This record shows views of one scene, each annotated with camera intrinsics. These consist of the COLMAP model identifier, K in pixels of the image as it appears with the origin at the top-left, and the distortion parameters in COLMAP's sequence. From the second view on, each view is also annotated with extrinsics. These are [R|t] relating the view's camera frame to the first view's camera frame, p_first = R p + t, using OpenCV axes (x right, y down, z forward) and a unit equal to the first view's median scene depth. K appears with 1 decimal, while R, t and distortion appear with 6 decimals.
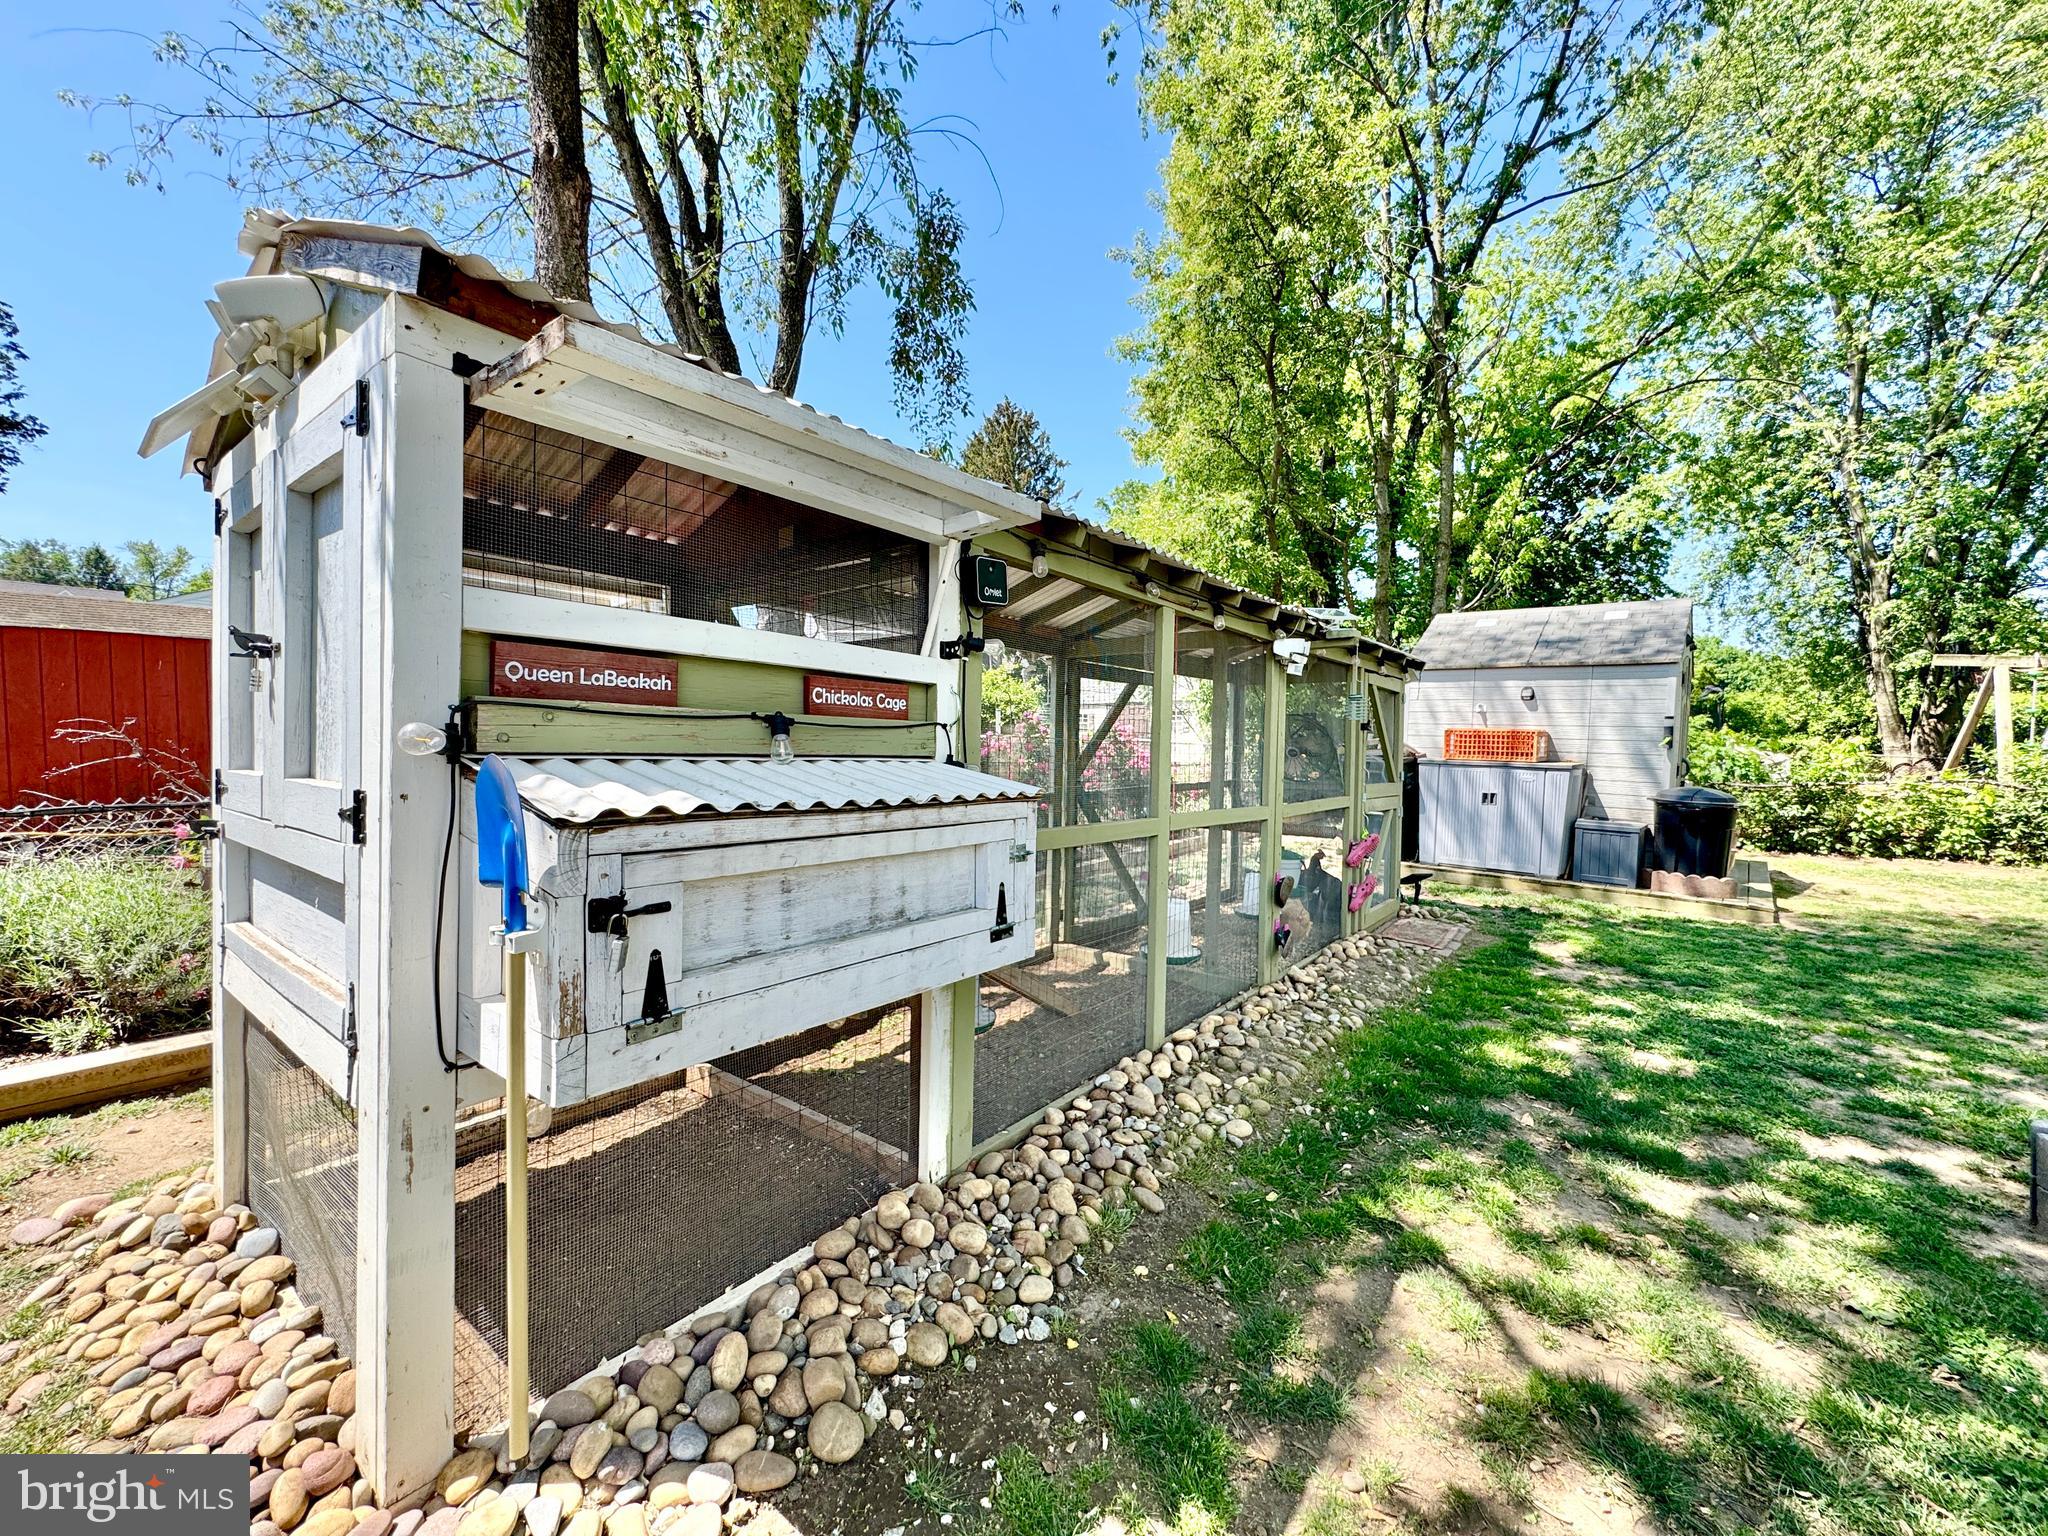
lens RADIAL K [[789.6, 0, 1024.0], [0, 789.6, 768.0], [0, 0, 1]] dist [-0.001819, -0.000250]
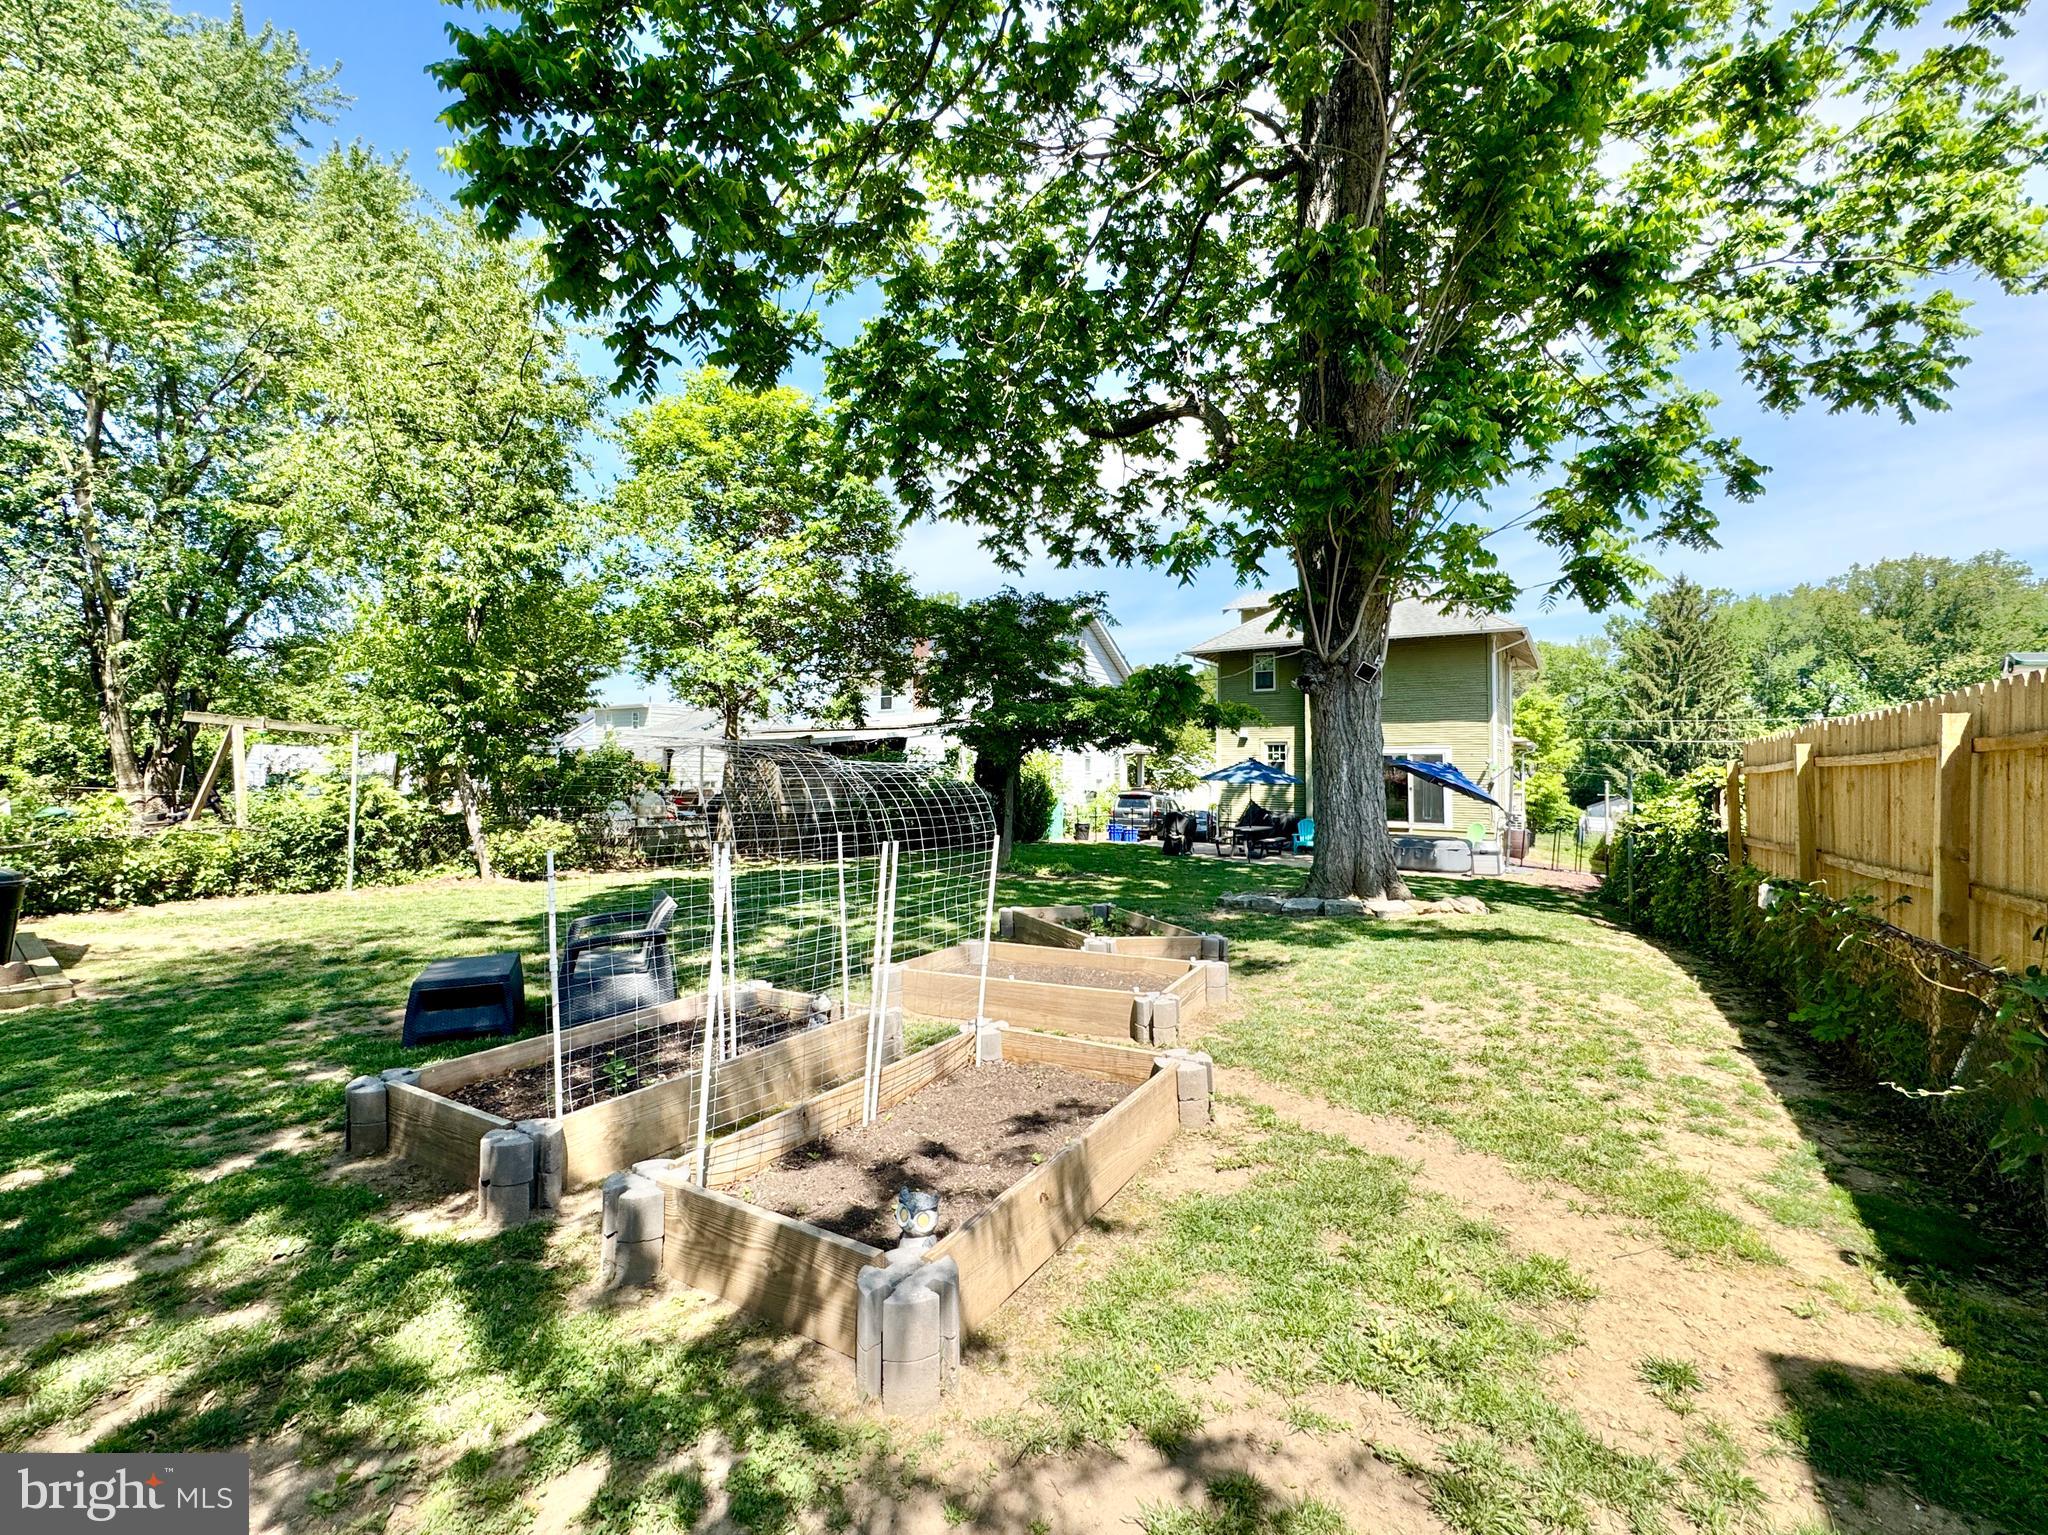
lens RADIAL K [[815.8, 0, 1024.0], [0, 815.8, 767.5], [0, 0, 1]] dist [0.002218, 0.000390]
pose [[-0.108075, 0.012033, 0.994070, -0.117144], [0.020740, 0.999736, -0.009846, -0.034083], [-0.993926, 0.019553, -0.108296, -0.043025]]
